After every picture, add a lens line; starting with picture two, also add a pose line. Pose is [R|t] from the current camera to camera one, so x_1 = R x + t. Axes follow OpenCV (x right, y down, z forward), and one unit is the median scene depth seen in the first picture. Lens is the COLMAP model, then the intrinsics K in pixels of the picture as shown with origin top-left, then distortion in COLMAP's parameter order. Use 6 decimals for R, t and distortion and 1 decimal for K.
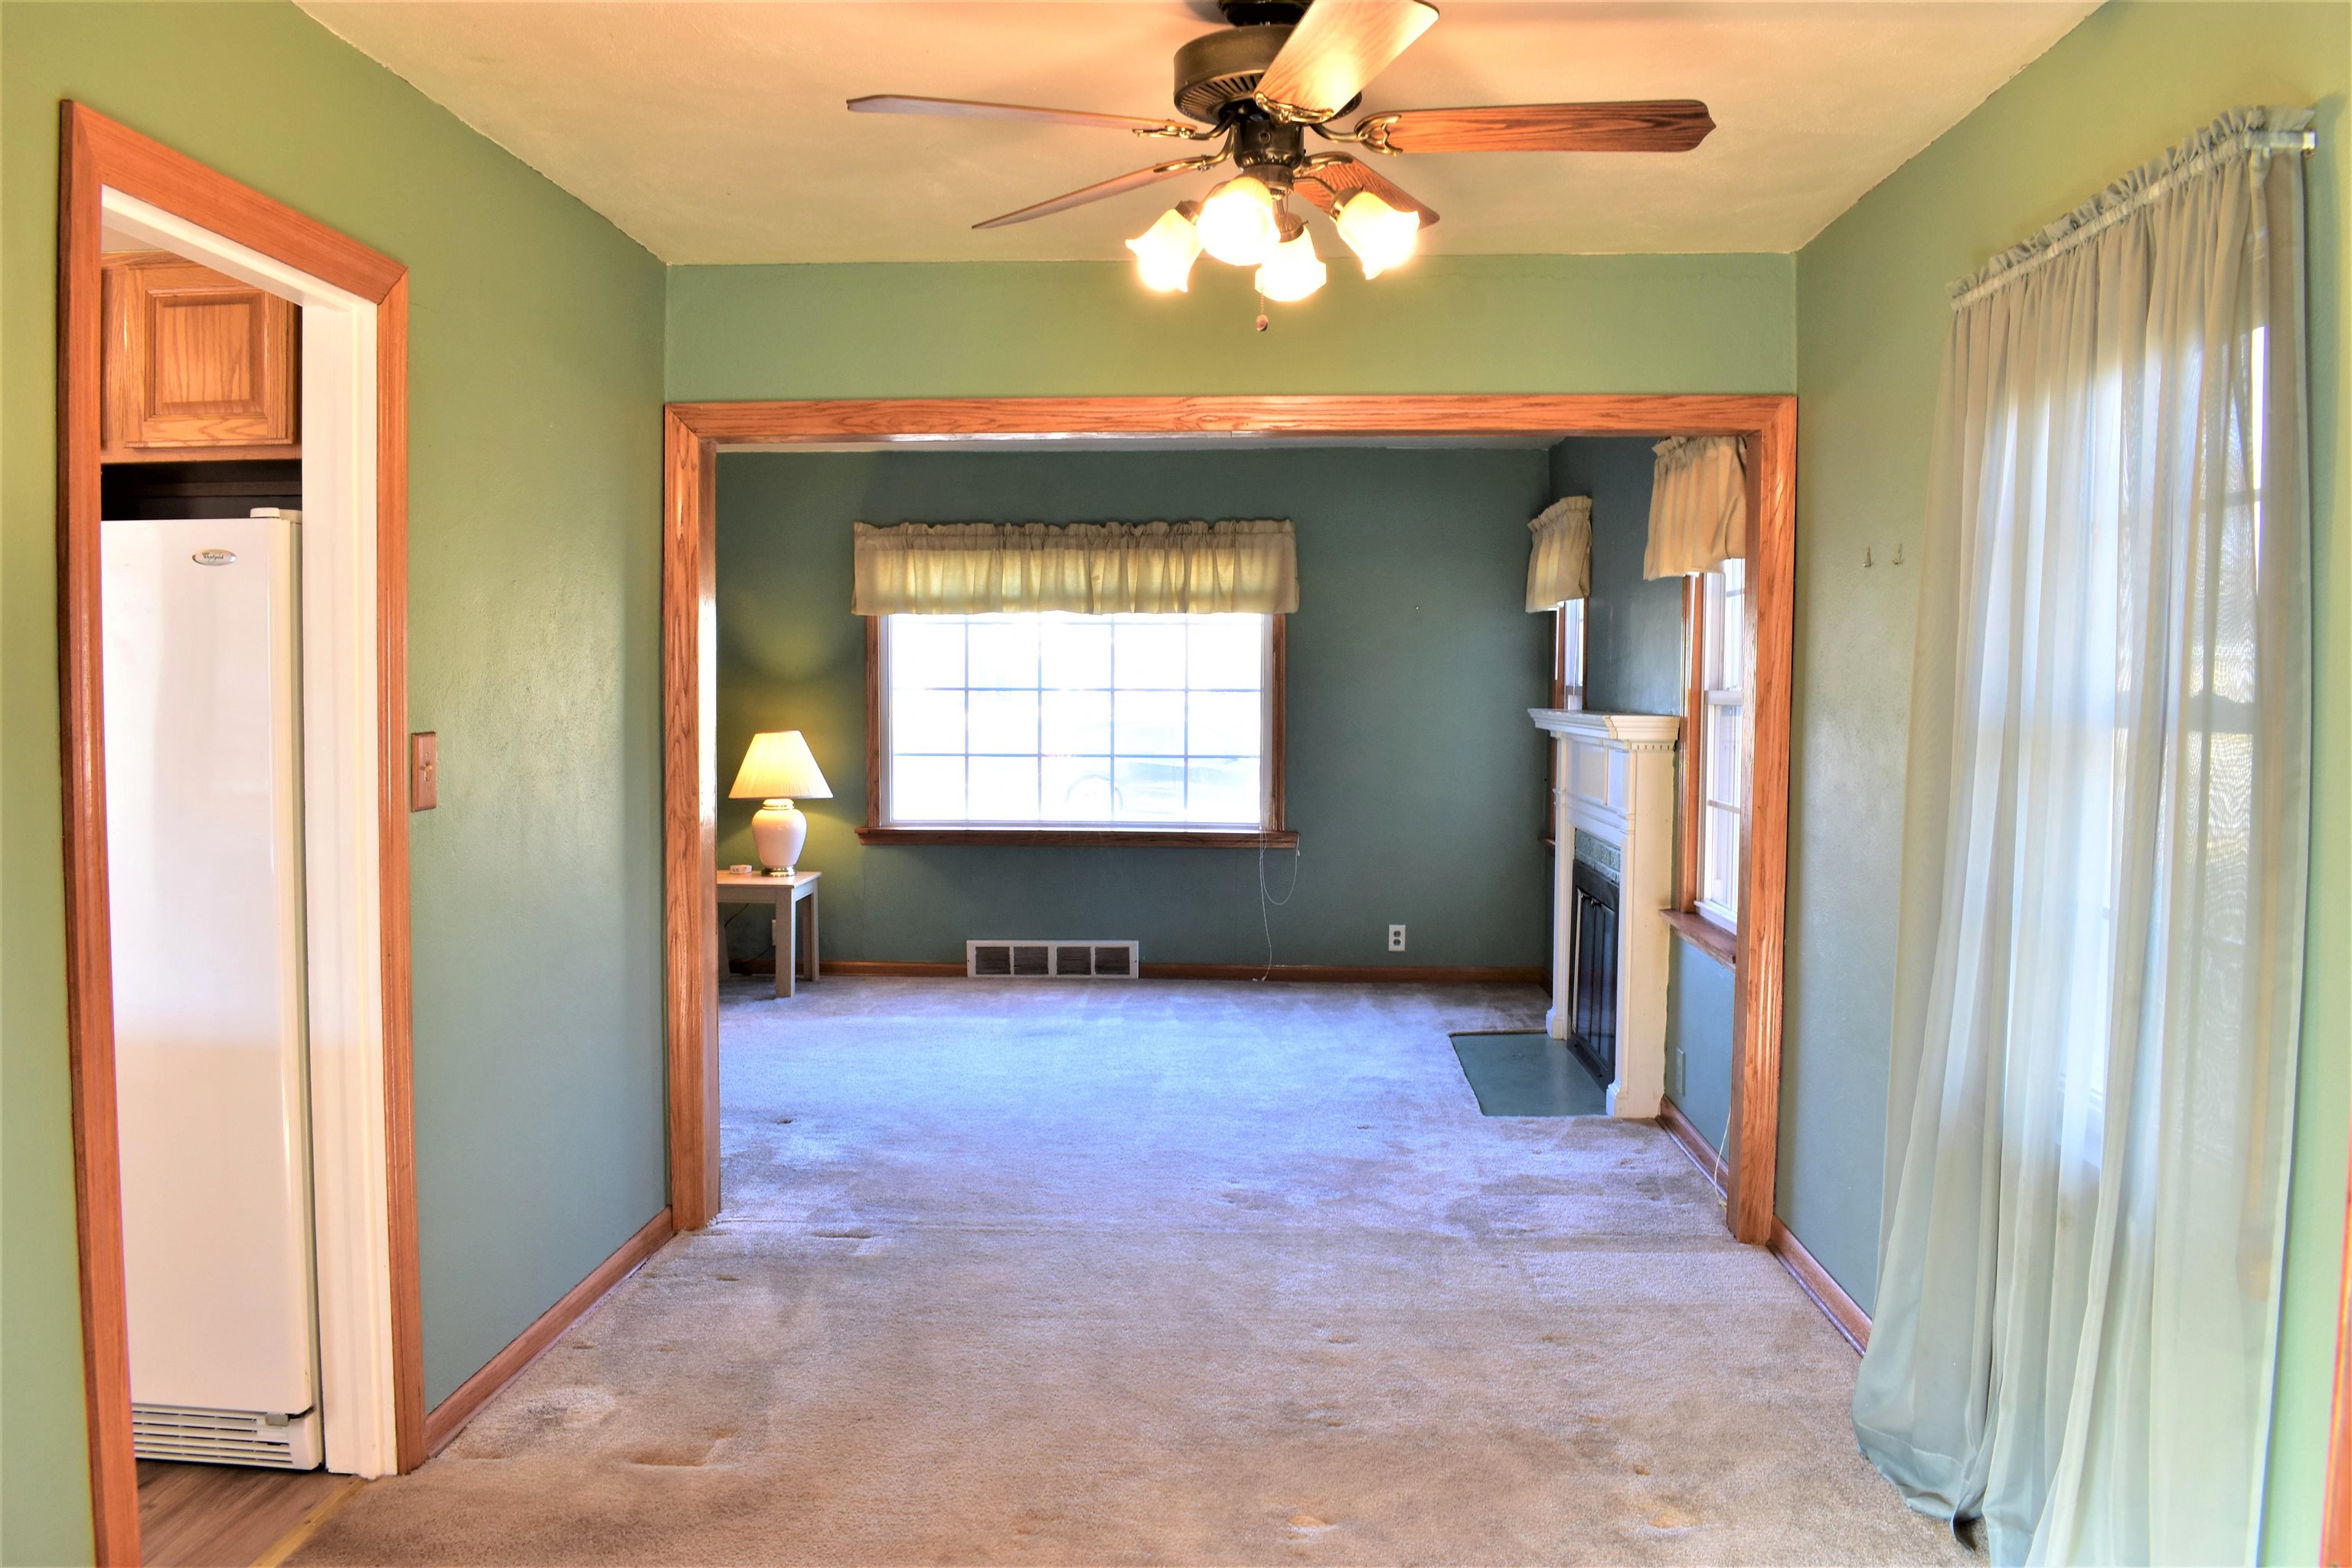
lens RADIAL K [[1856.0, 0, 1181.7], [0, 1856.0, 777.1], [0, 0, 1]] dist [-0.094873, 0.017765]
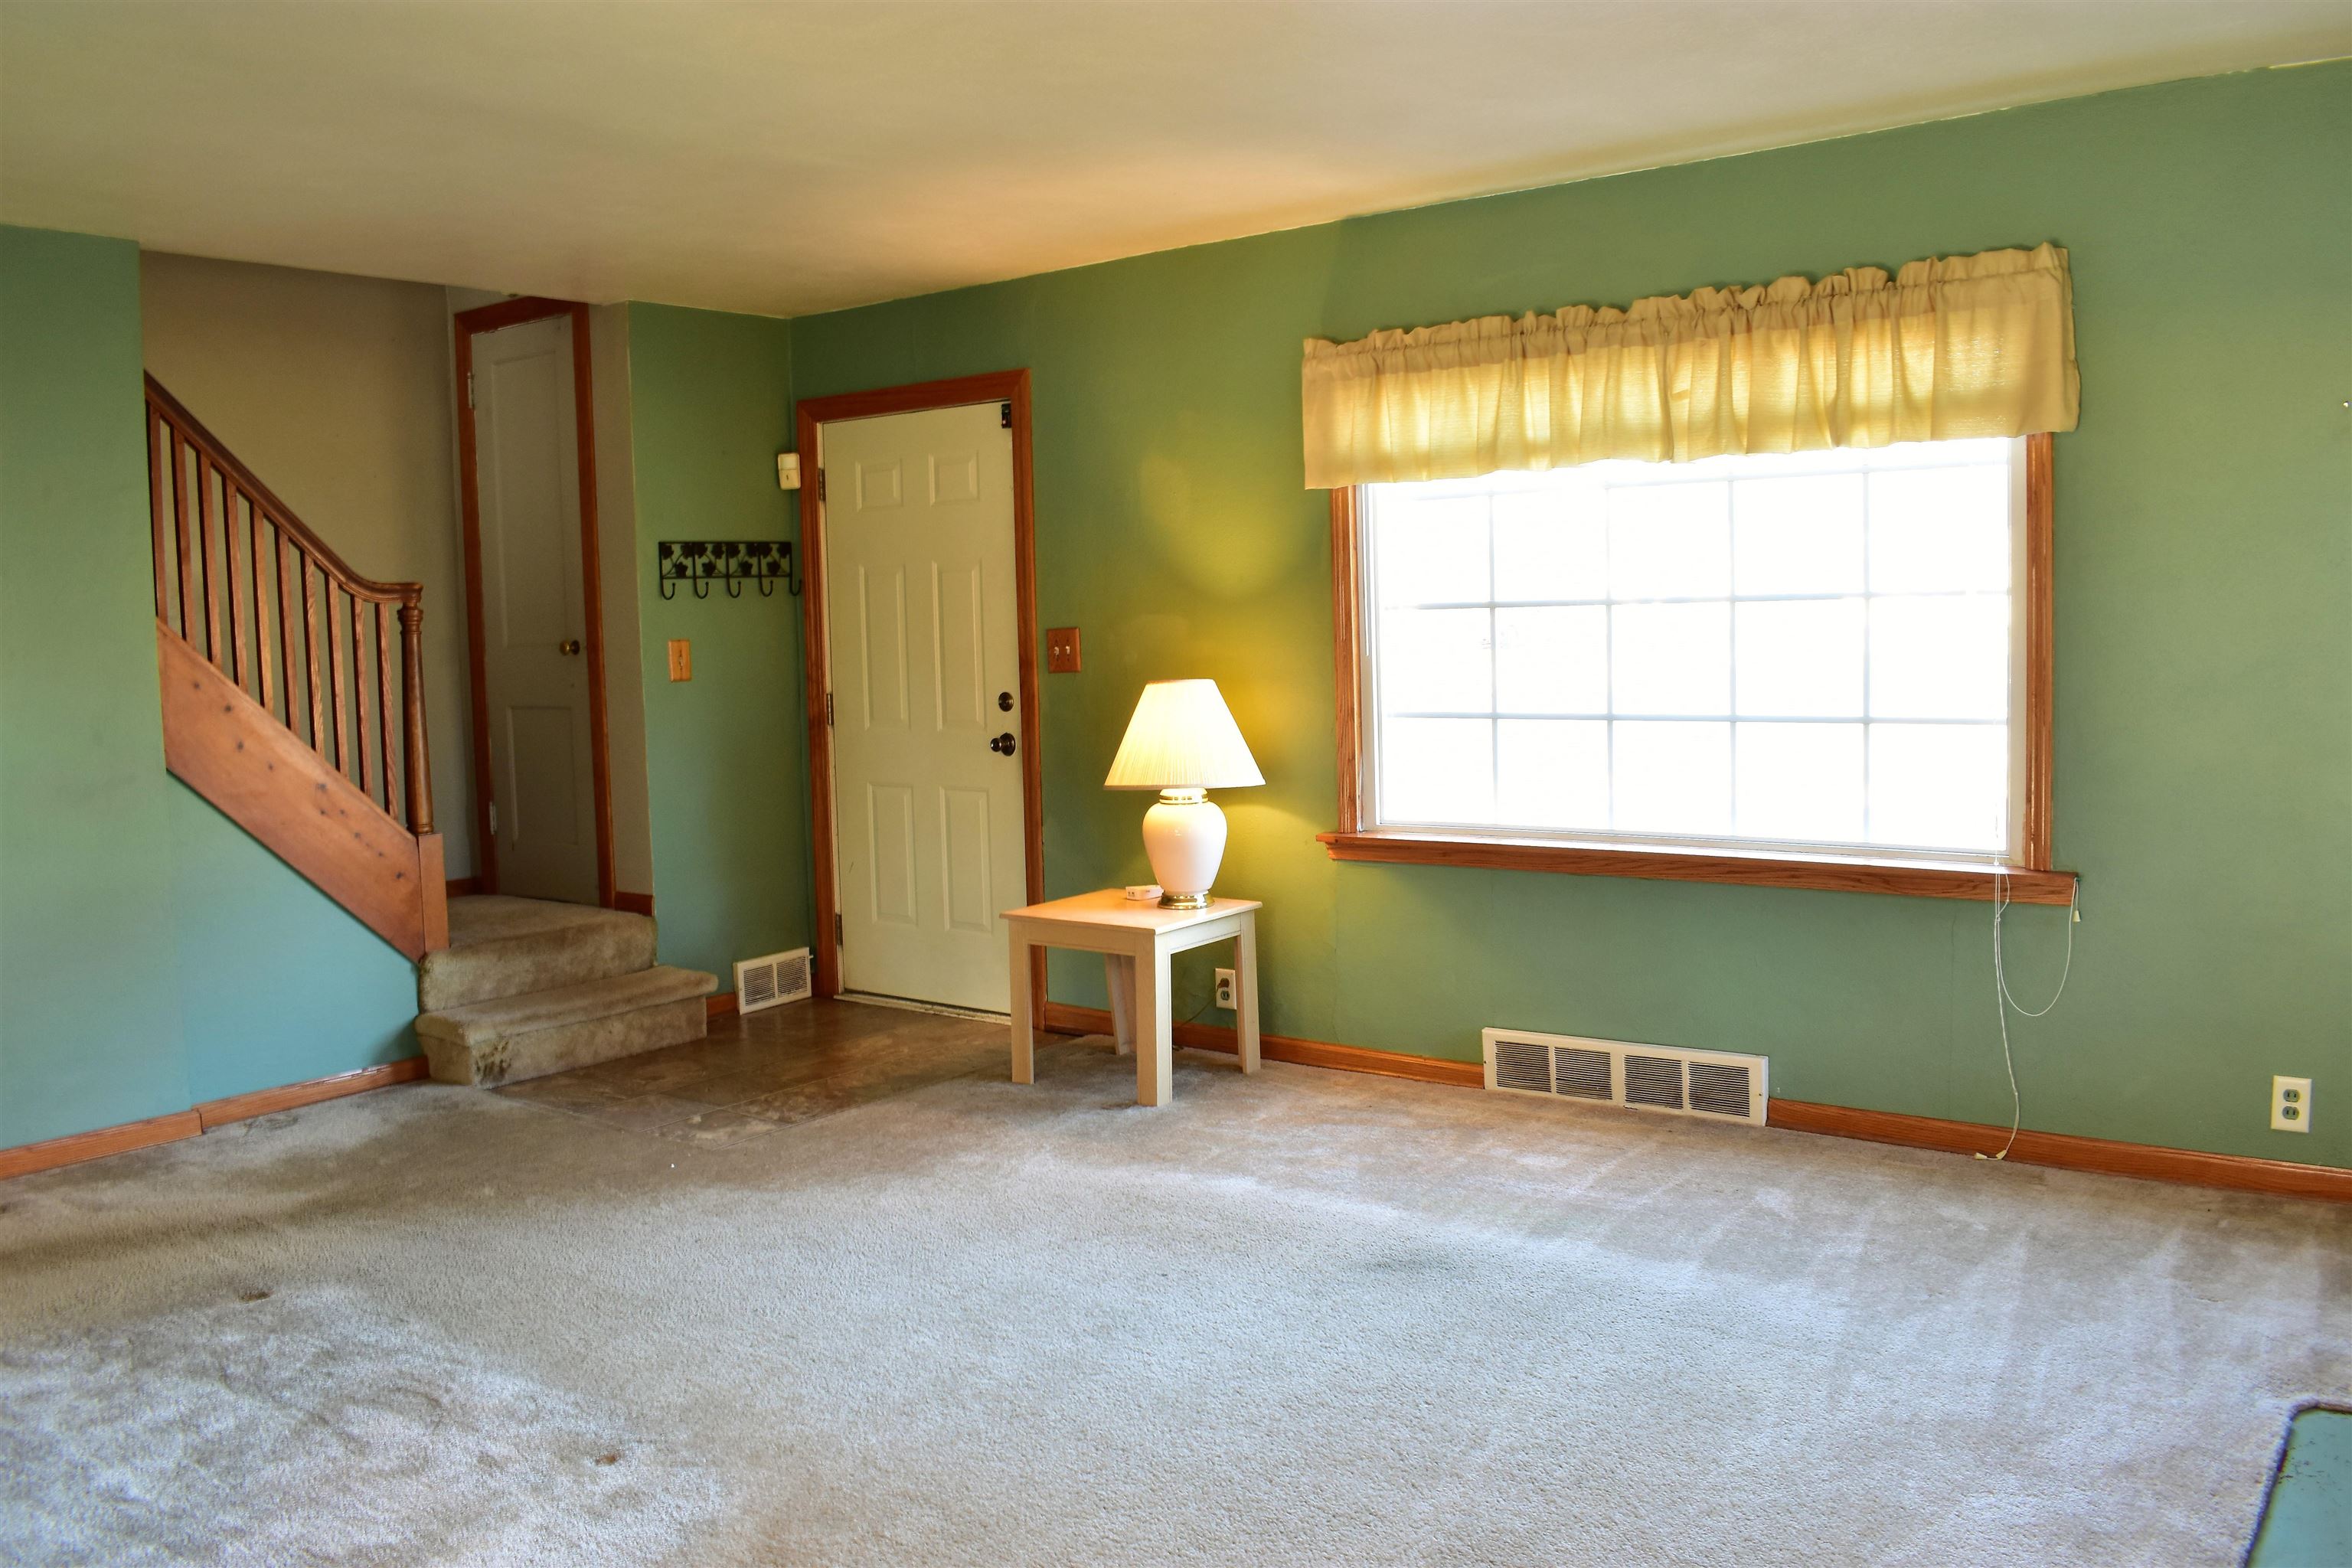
lens RADIAL K [[1856.0, 0, 1181.7], [0, 1856.0, 777.1], [0, 0, 1]] dist [-0.094873, 0.017765]
pose [[0.825263, 0.020440, -0.564379, 0.140032], [0.003280, 0.999154, 0.040982, -0.017447], [0.564739, -0.035672, 0.824498, 0.465475]]
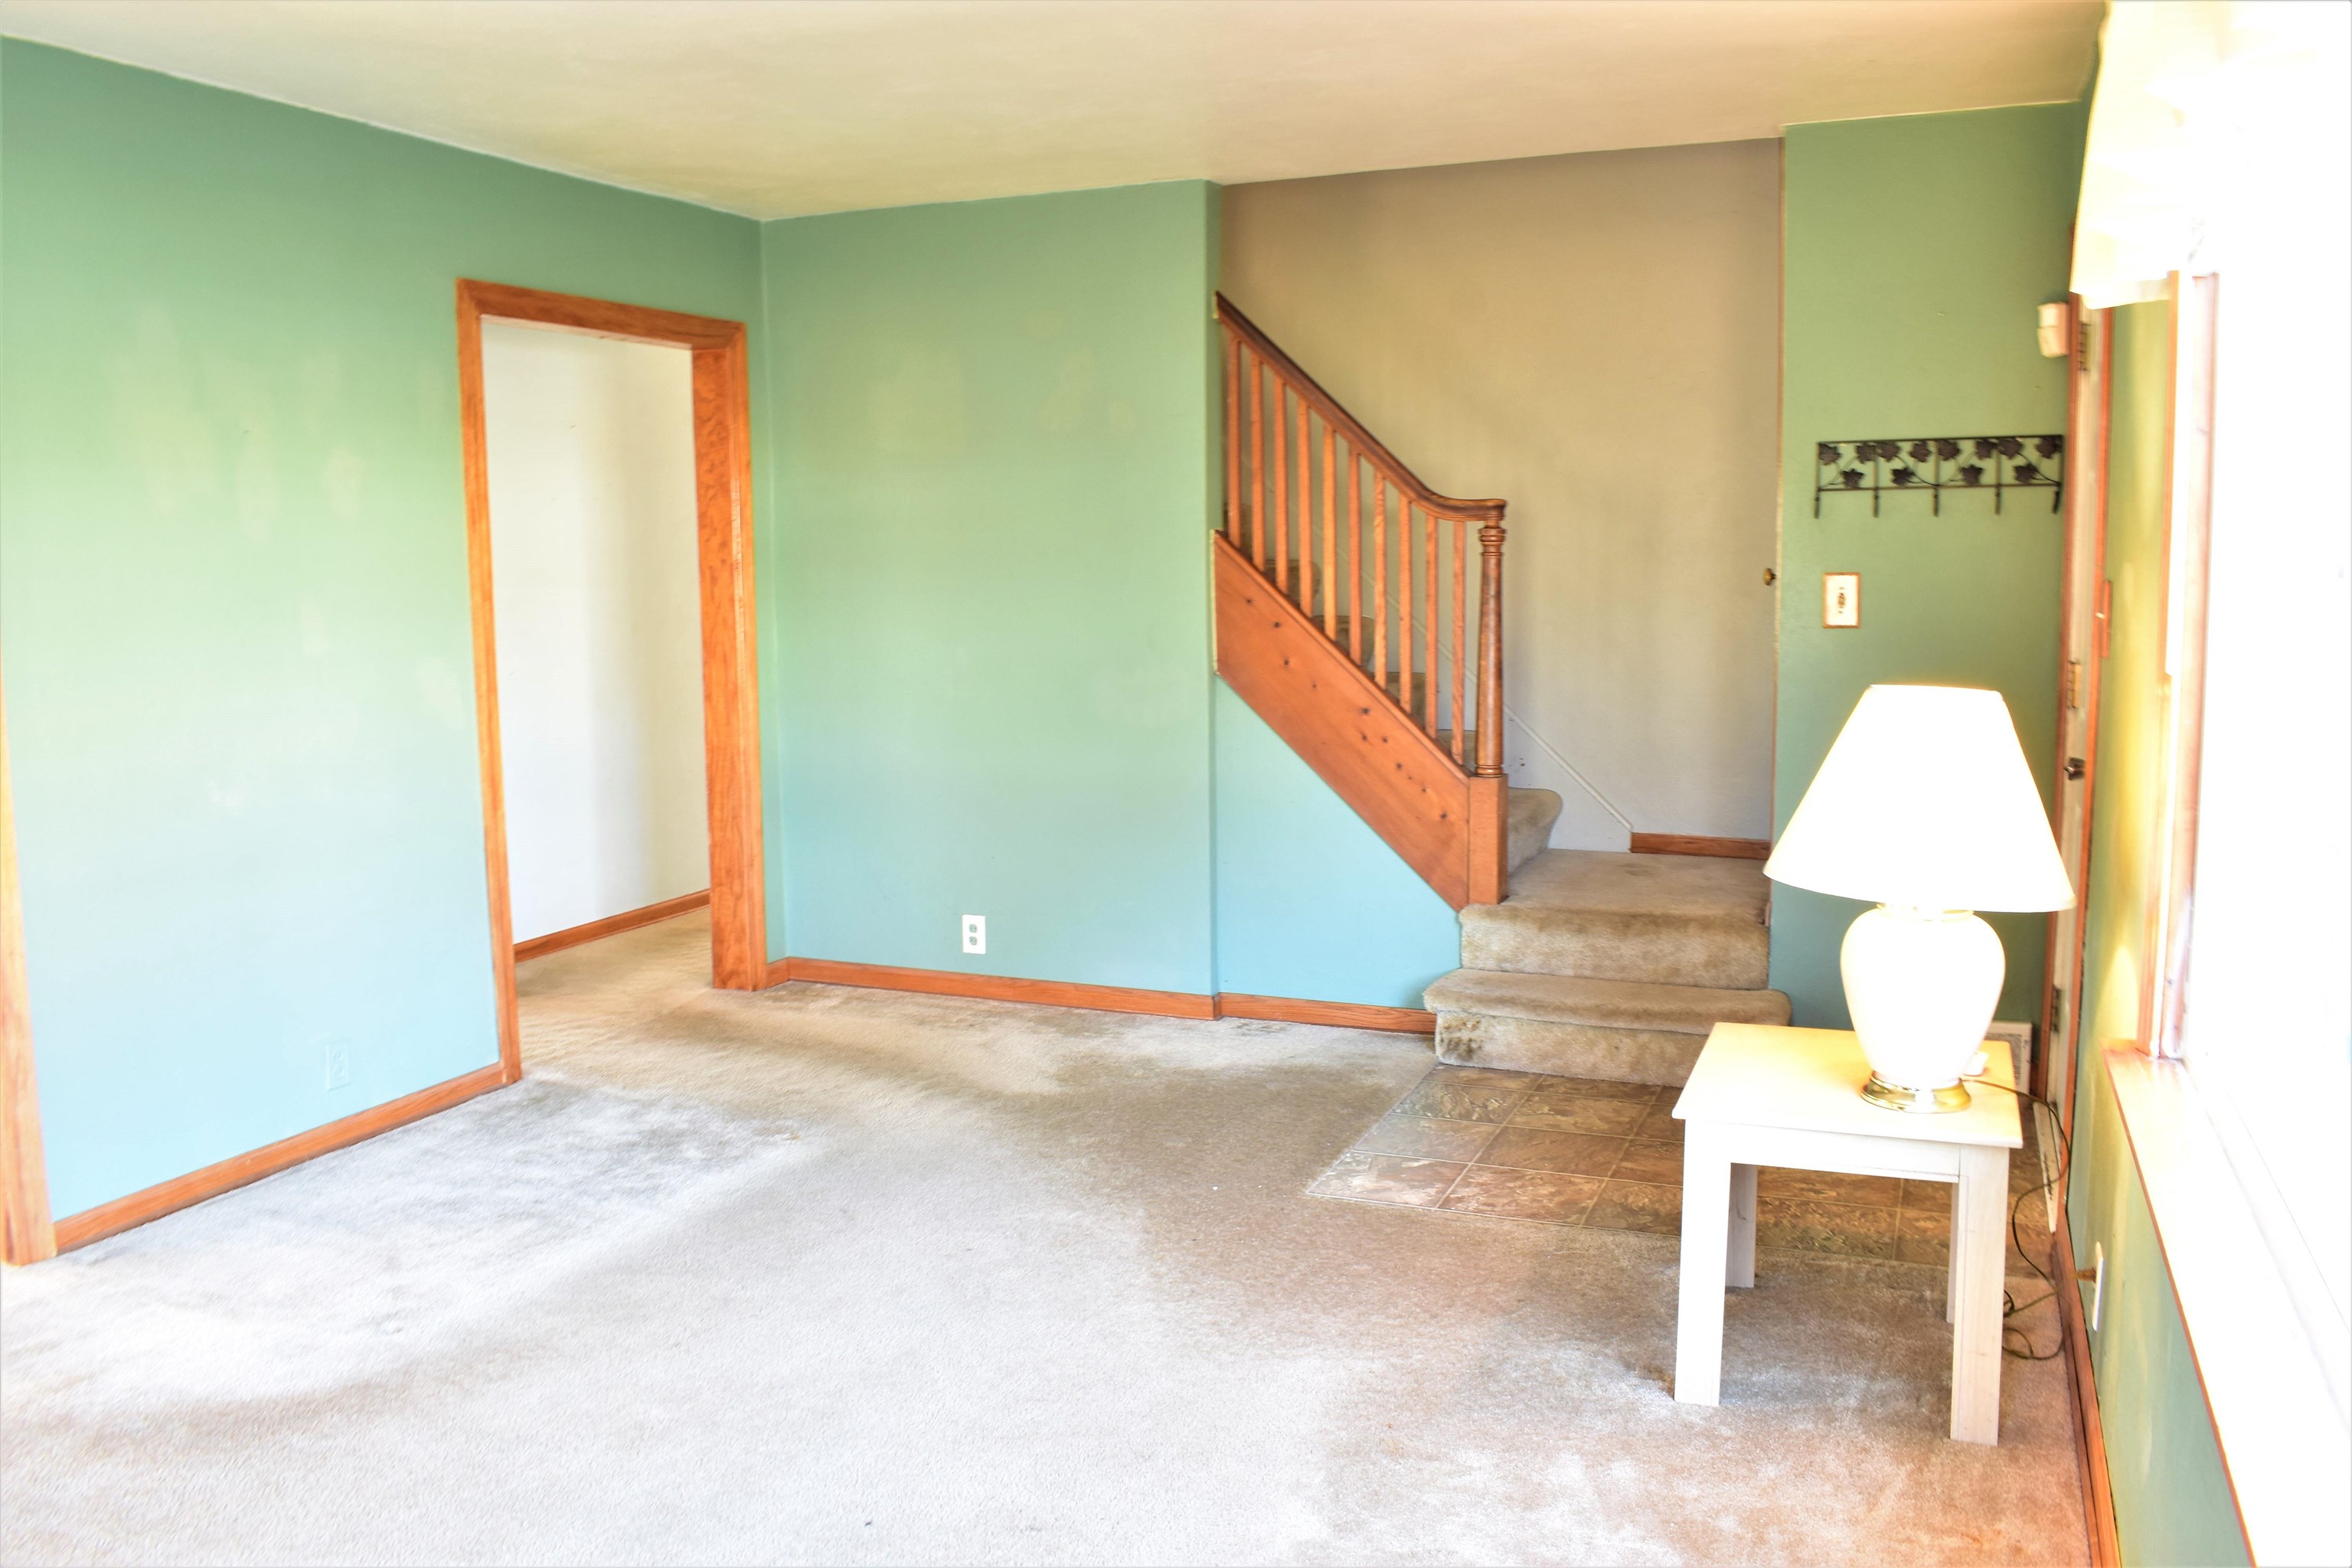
lens RADIAL K [[1856.0, 0, 1181.7], [0, 1856.0, 777.1], [0, 0, 1]] dist [-0.094873, 0.017765]
pose [[-0.344328, 0.110582, -0.932314, 0.143914], [-0.037686, 0.990611, 0.131415, -0.046715], [0.938093, 0.080385, -0.336928, 0.965379]]
